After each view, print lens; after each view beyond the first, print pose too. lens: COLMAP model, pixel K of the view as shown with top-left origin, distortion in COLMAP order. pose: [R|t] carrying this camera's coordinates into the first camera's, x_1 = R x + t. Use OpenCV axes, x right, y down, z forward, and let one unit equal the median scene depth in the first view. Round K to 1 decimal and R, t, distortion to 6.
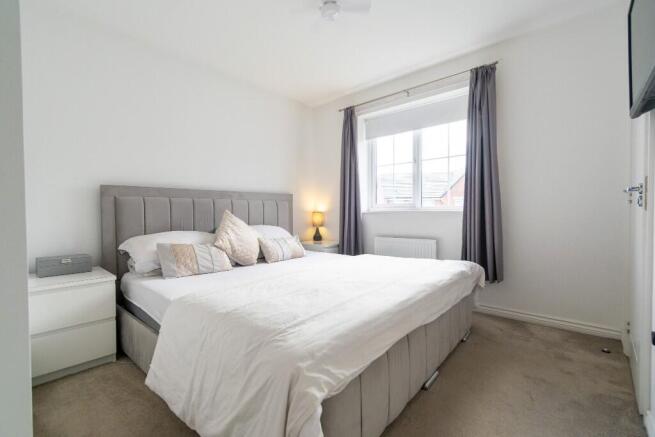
lens RADIAL K [[287.8, 0, 328.2], [0, 287.8, 216.0], [0, 0, 1]] dist [-0.001892, -0.001010]
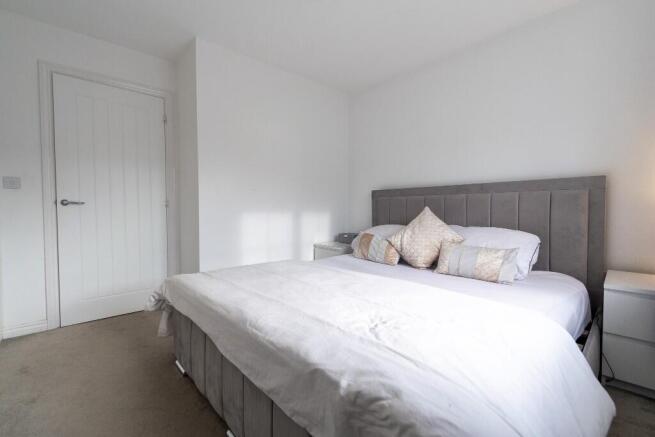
lens RADIAL K [[287.8, 0, 328.5], [0, 287.8, 217.6], [0, 0, 1]] dist [-0.001892, -0.001010]
pose [[-0.118394, 0.042335, -0.992064, 0.724208], [0.001187, 0.999096, 0.042493, -0.031532], [0.992966, 0.003853, -0.118337, 0.897997]]
